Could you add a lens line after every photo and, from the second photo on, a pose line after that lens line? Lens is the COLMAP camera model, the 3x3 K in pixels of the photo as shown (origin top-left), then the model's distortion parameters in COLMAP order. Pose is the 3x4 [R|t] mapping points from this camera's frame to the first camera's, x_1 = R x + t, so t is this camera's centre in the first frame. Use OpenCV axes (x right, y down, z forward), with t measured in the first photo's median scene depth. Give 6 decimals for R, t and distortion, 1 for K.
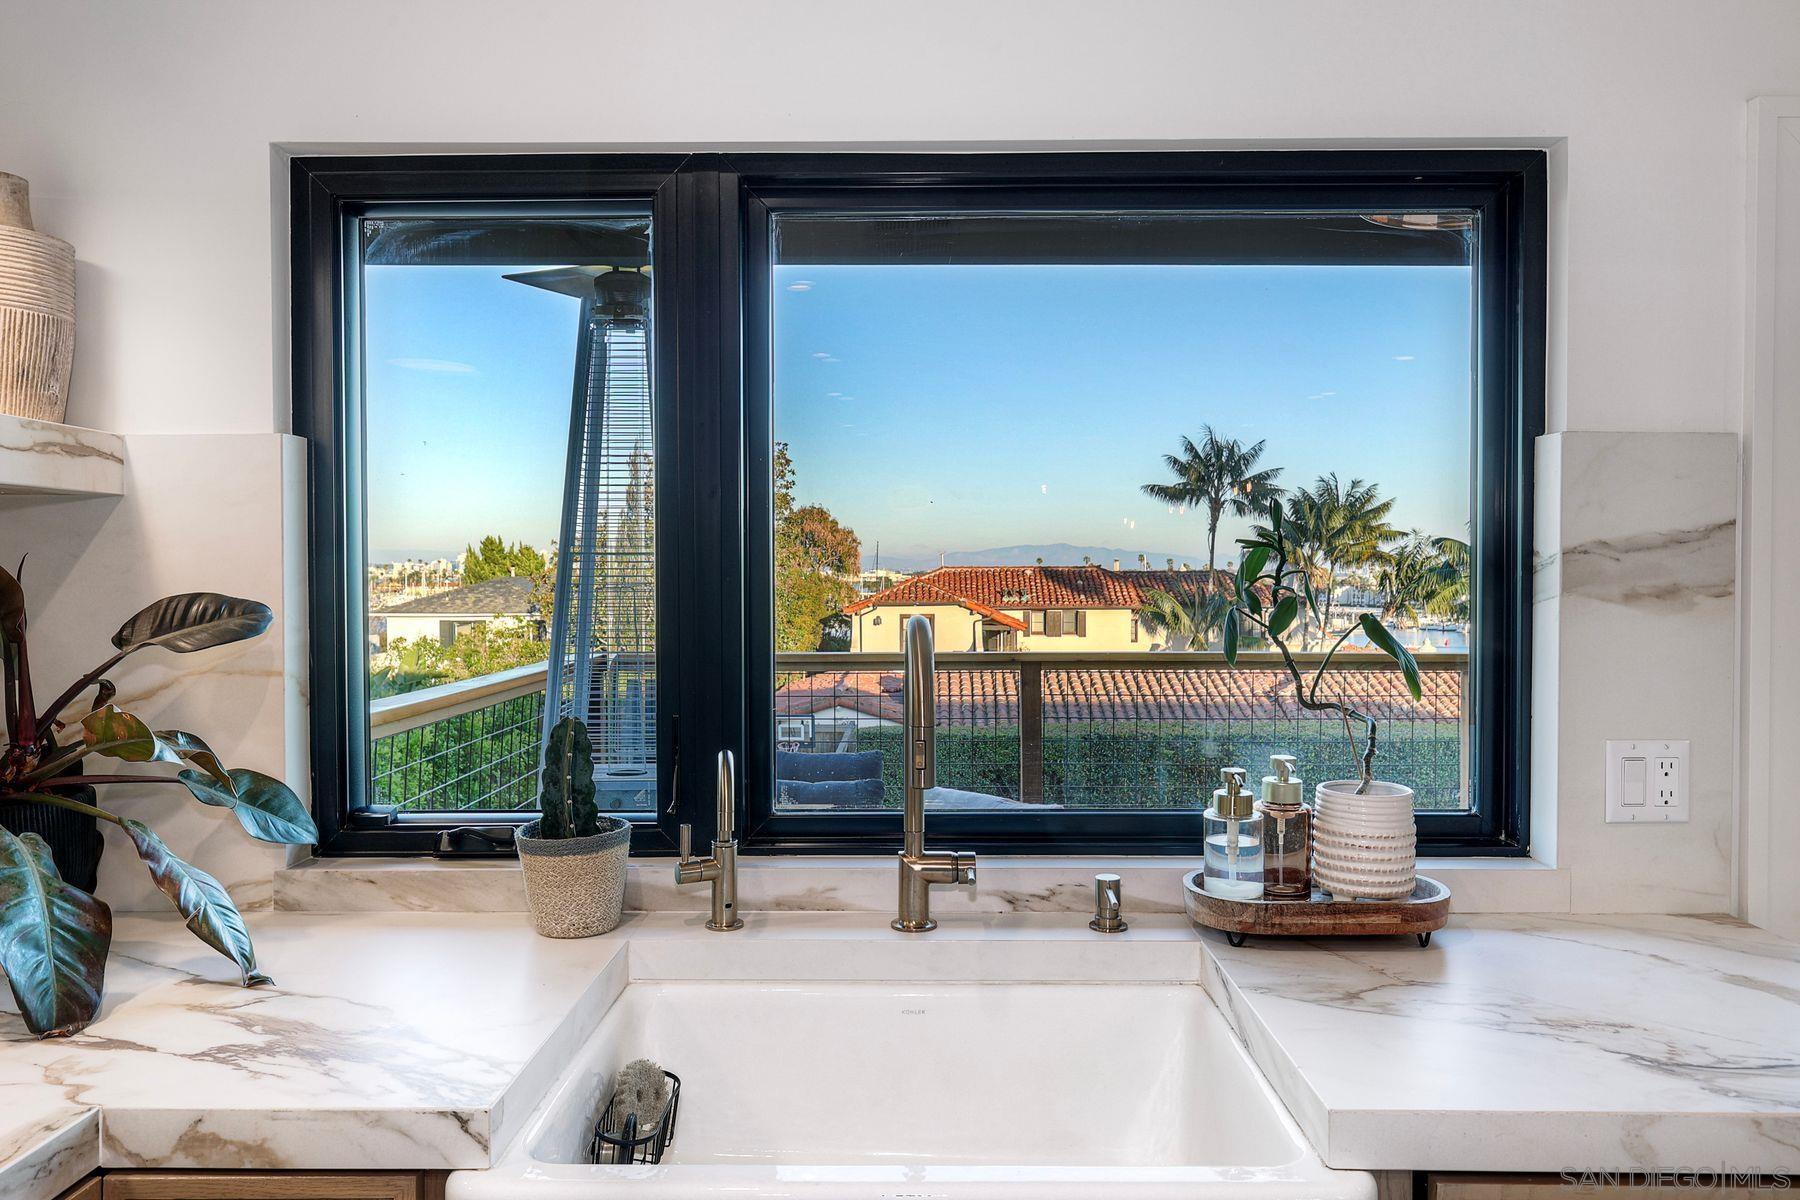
lens RADIAL K [[1238.4, 0, 882.0], [0, 1238.4, 593.2], [0, 0, 1]] dist [-0.007484, 0.001691]
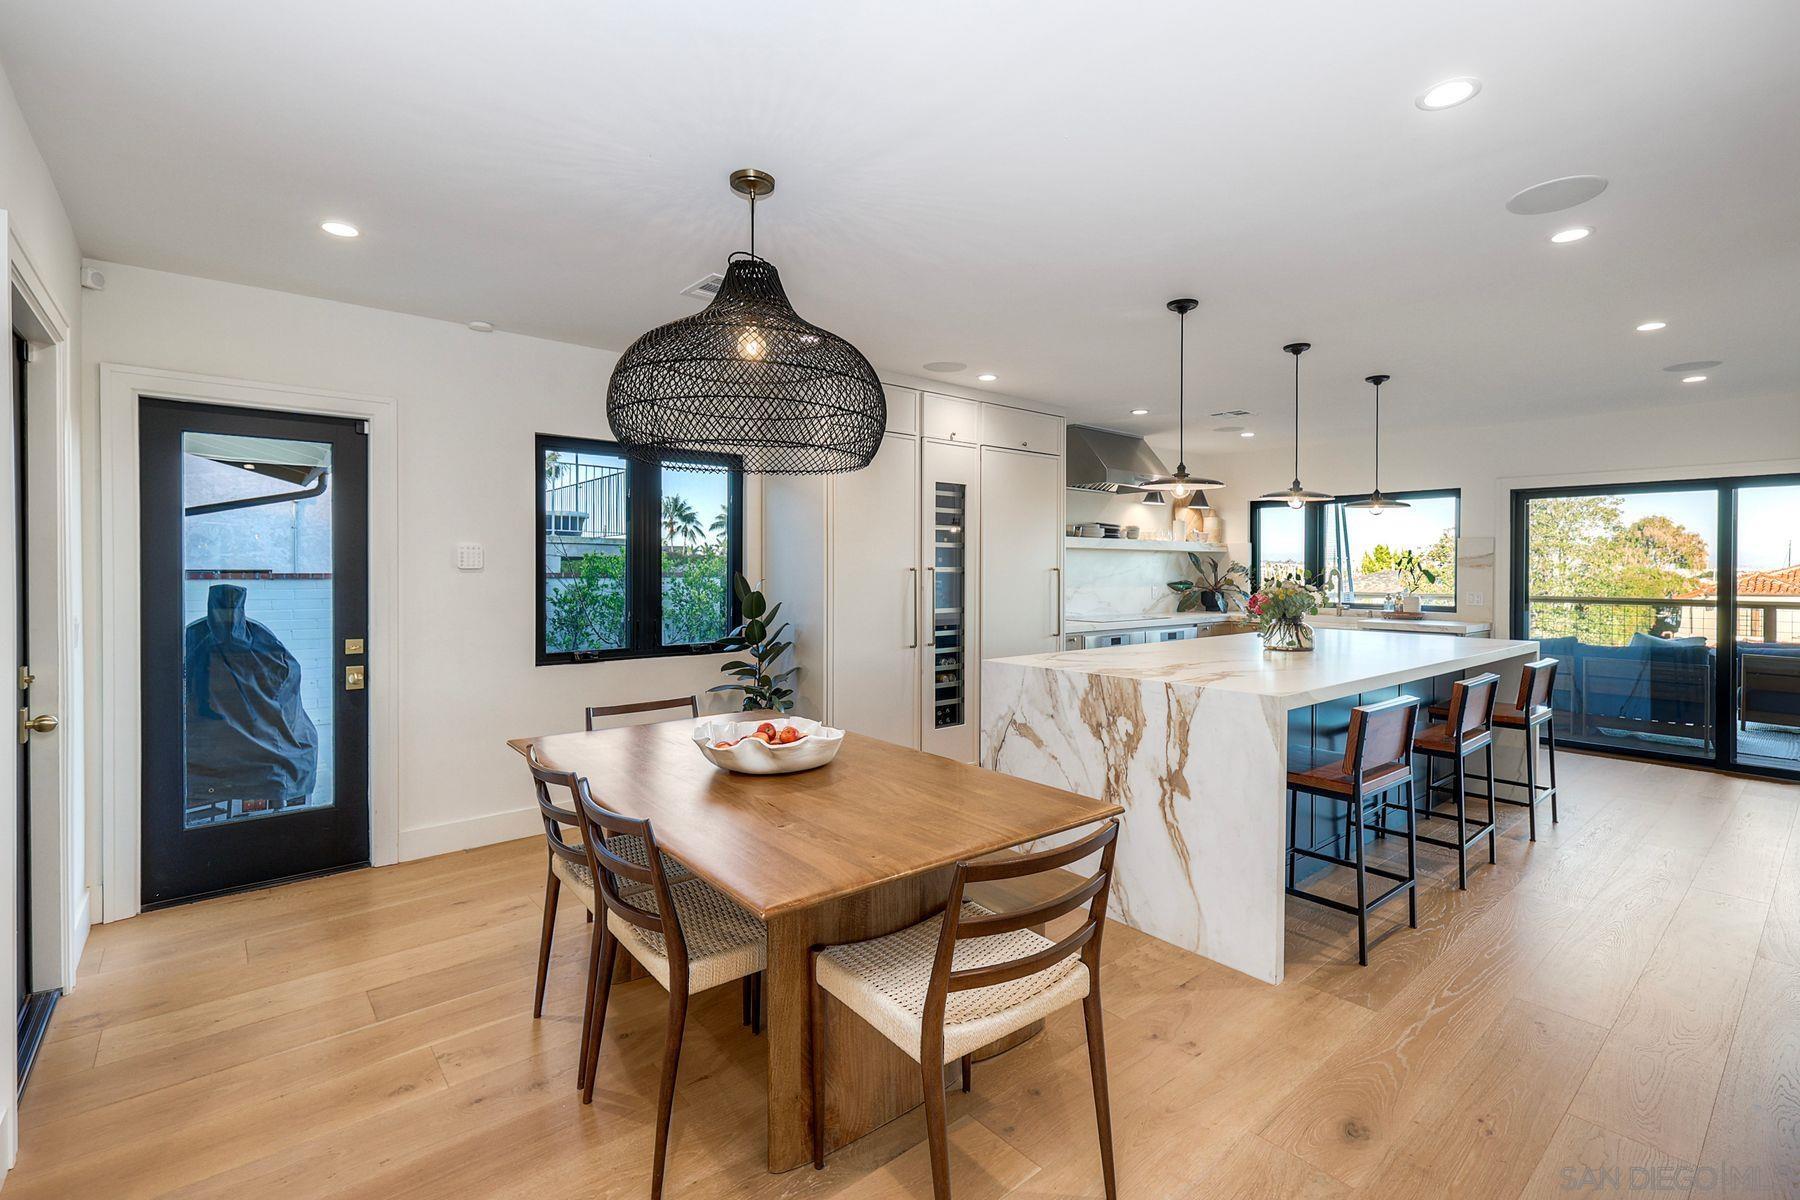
lens RADIAL K [[793.4, 0, 892.4], [0, 793.4, 586.1], [0, 0, 1]] dist [0.007038, -0.000122]
pose [[0.655692, 0.023956, -0.754648, 0.063509], [-0.018293, 0.999707, 0.015842, 0.003085], [0.754806, 0.003417, 0.655939, -0.138798]]
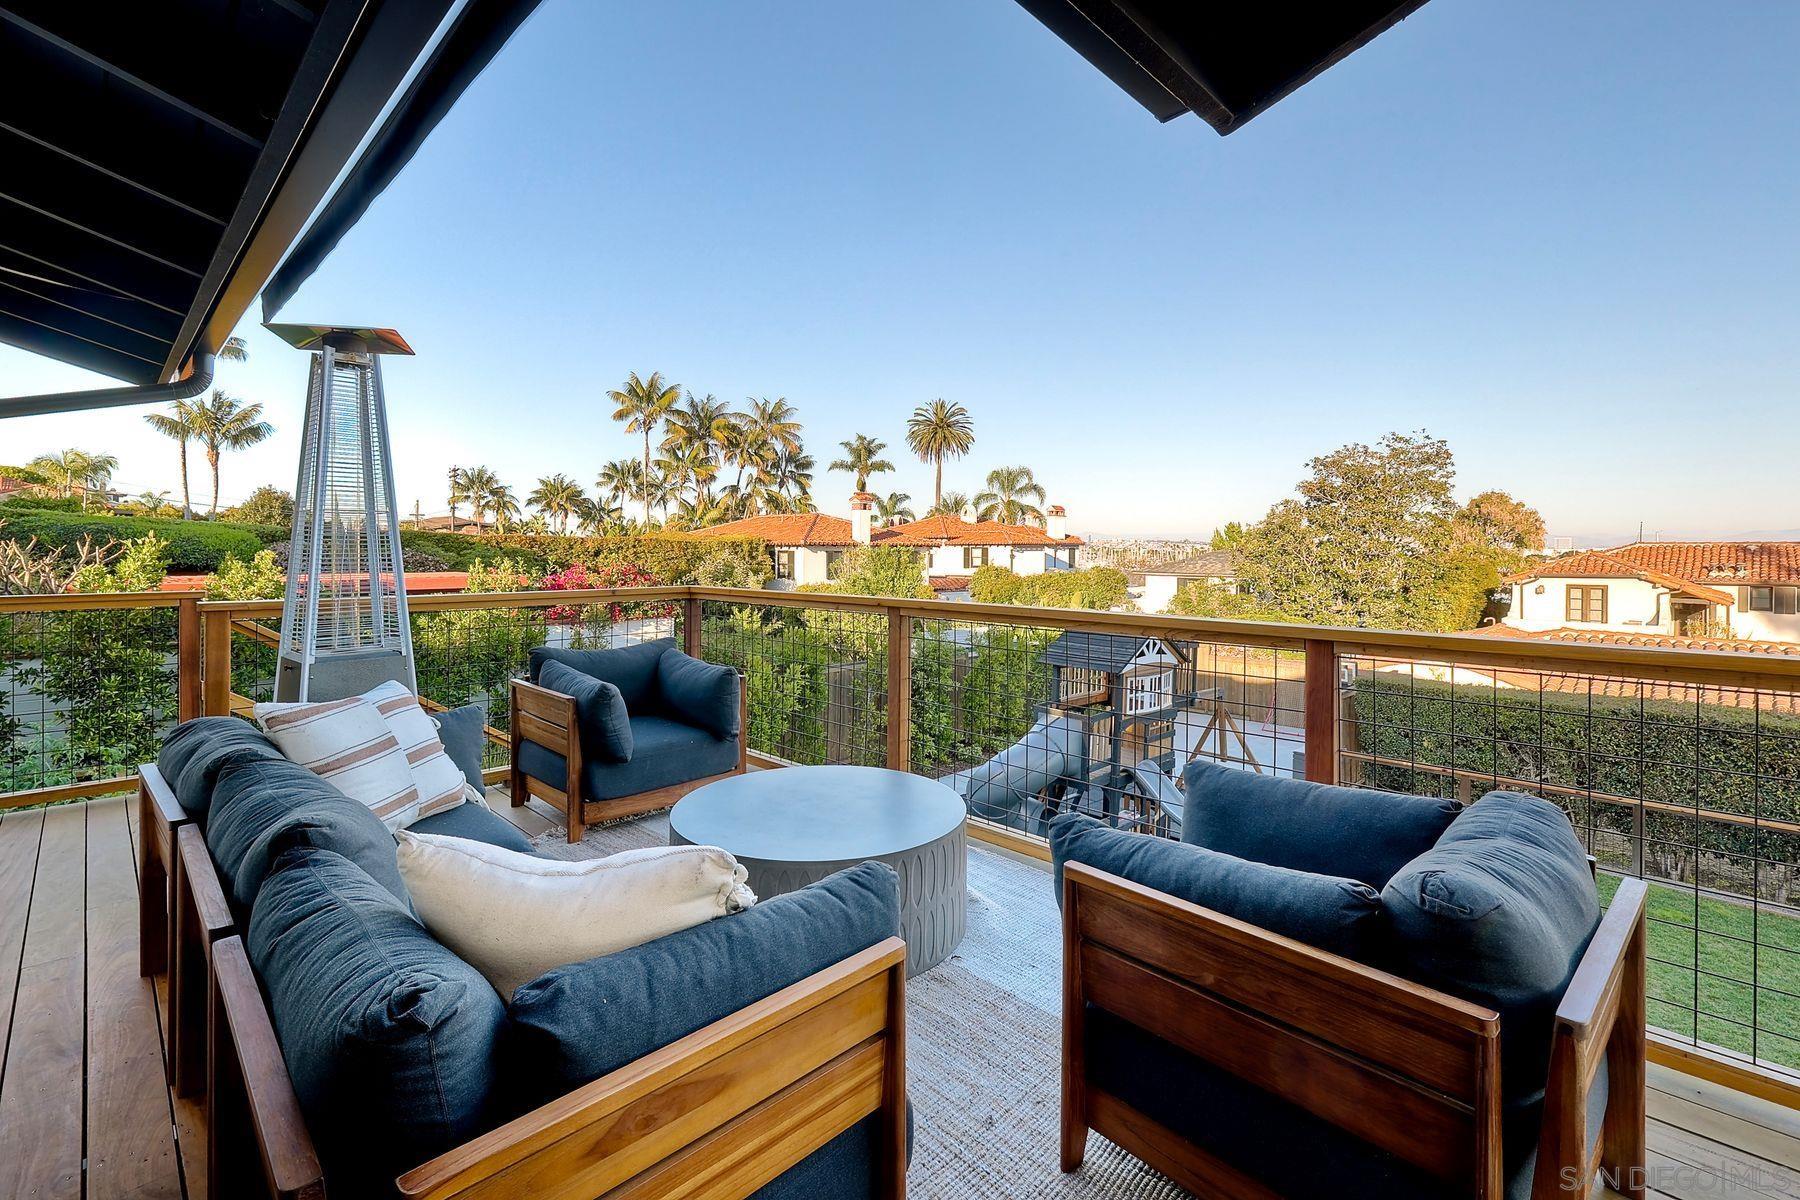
lens RADIAL K [[793.4, 0, 892.1], [0, 793.4, 576.5], [0, 0, 1]] dist [0.007038, -0.000122]
pose [[0.720720, 0.029281, -0.692608, 0.075448], [-0.016371, 0.999548, 0.025222, 0.001540], [0.693033, -0.006839, 0.720873, 0.061556]]
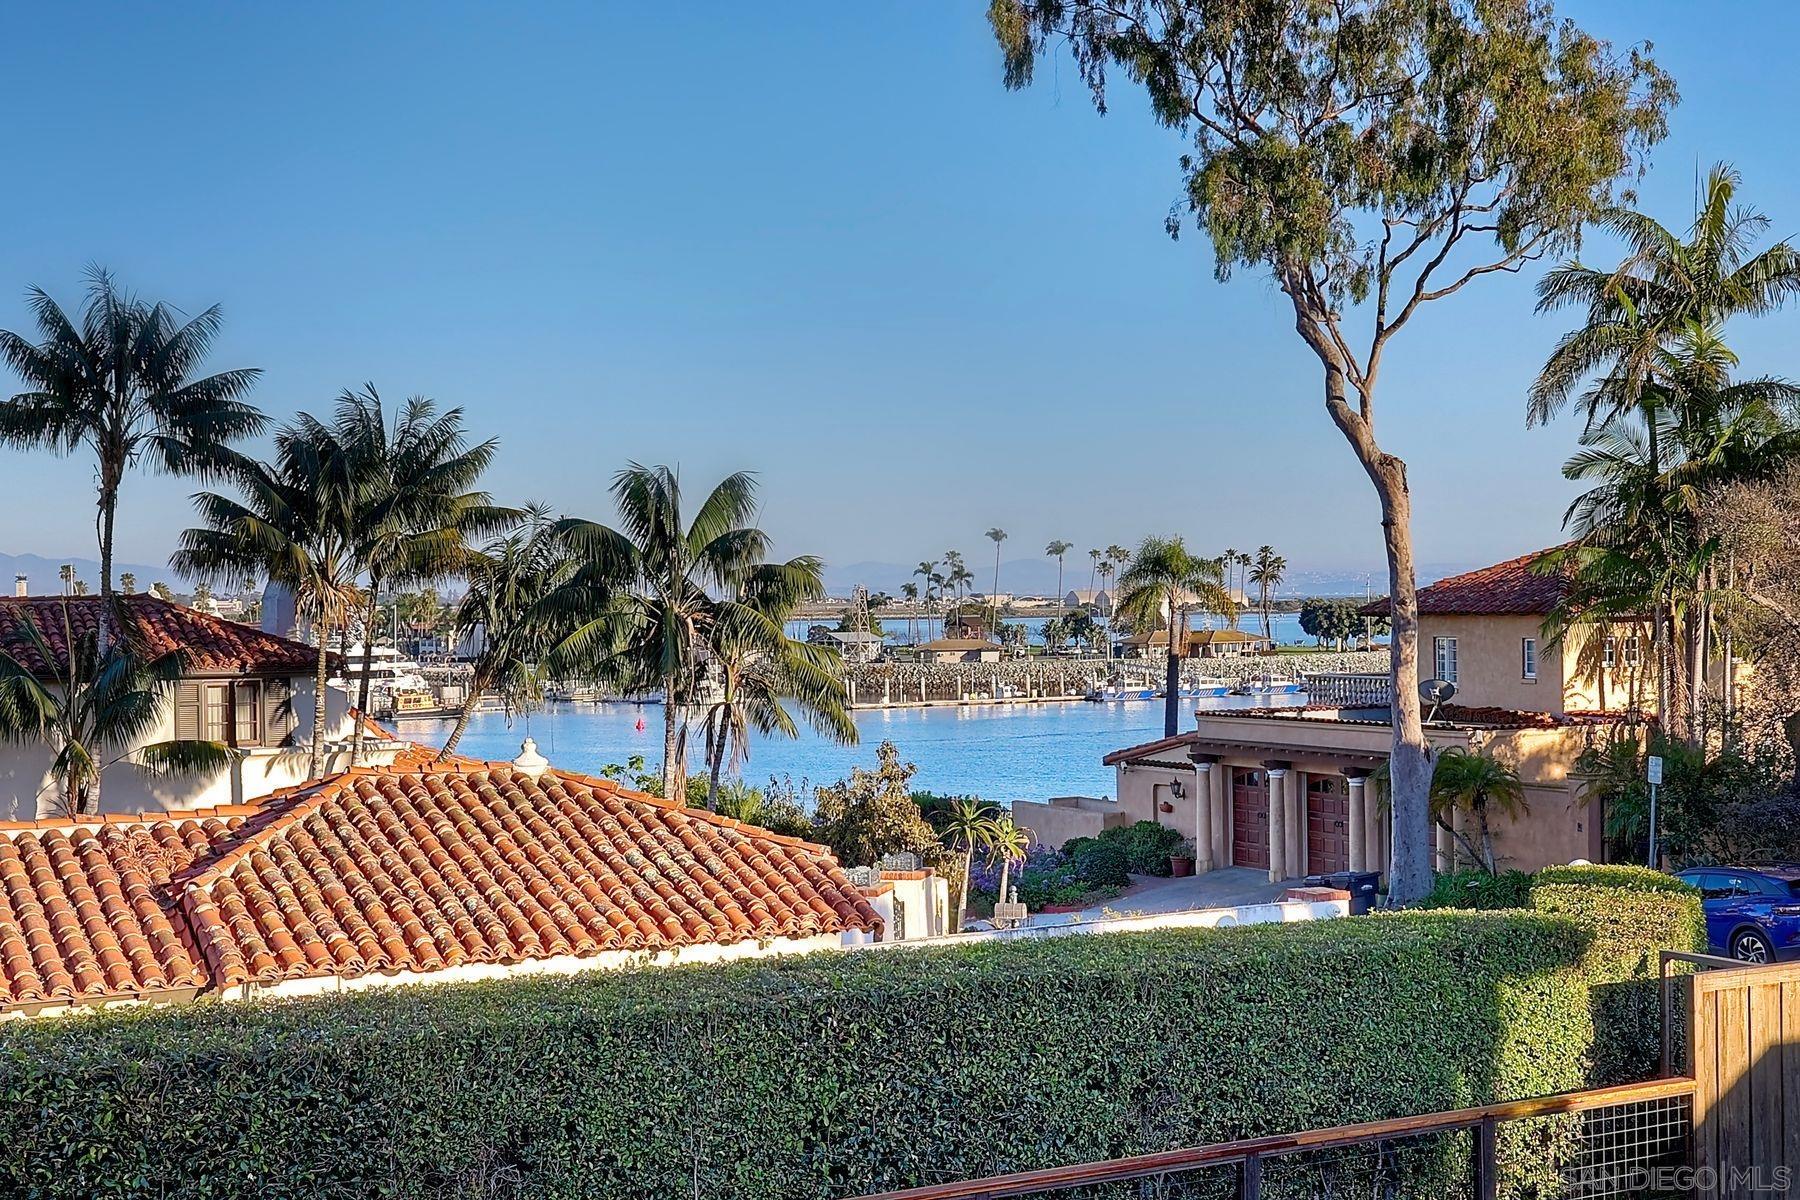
lens RADIAL K [[2416.7, 0, 914.0], [0, 2416.7, 598.0], [0, 0, 1]] dist [0.013174, 0.000000]
pose [[0.858775, -0.010978, 0.512235, 0.076819], [0.019891, 0.999731, -0.011923, -0.001136], [-0.511966, 0.020428, 0.858763, 0.117277]]
